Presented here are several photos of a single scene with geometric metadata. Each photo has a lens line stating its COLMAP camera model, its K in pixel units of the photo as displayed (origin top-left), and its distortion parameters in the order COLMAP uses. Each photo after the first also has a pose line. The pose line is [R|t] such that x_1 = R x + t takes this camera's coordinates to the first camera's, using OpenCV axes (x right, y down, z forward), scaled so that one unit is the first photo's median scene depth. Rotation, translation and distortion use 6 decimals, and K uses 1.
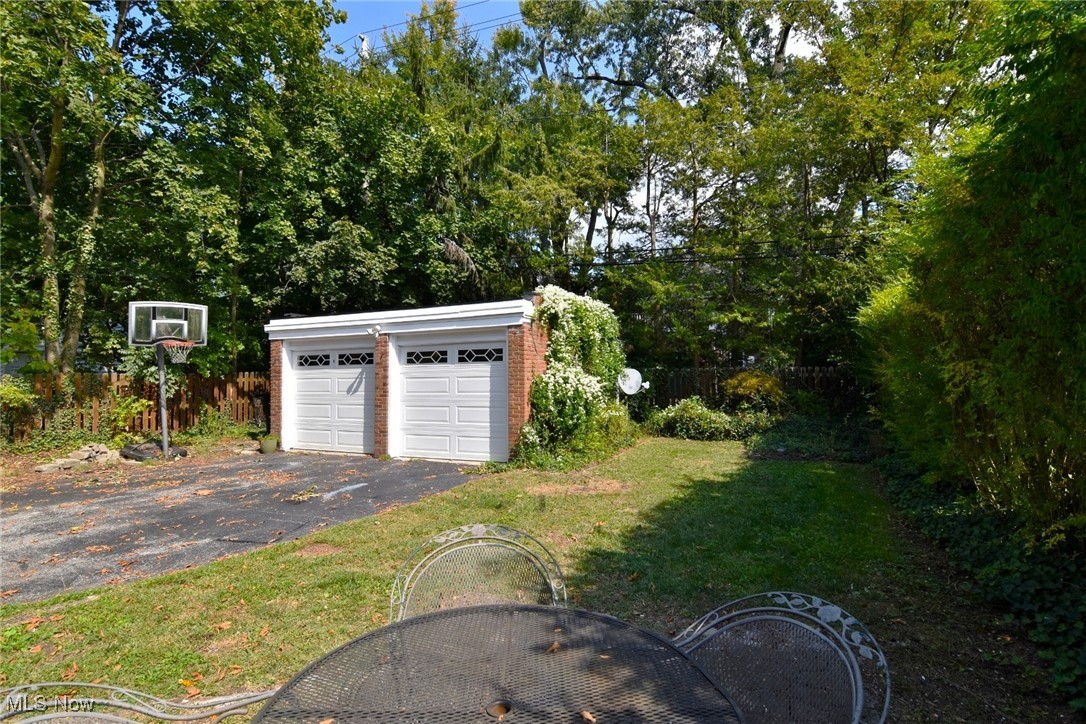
lens RADIAL K [[544.4, 0, 543.0], [0, 544.4, 362.0], [0, 0, 1]] dist [-0.002121, -0.022167]
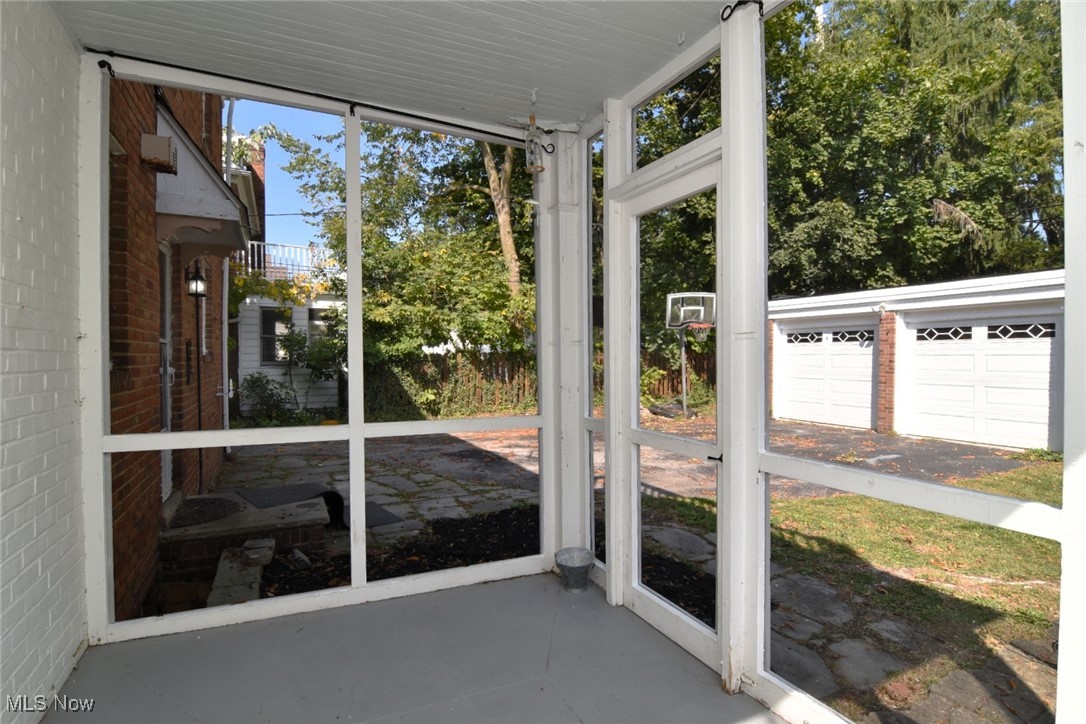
lens RADIAL K [[544.4, 0, 543.0], [0, 544.4, 362.0], [0, 0, 1]] dist [-0.002121, -0.022167]
pose [[0.745456, 0.018146, -0.666308, -0.095477], [0.012363, 0.999081, 0.041040, -0.005708], [0.666440, -0.038831, 0.744547, -0.154373]]
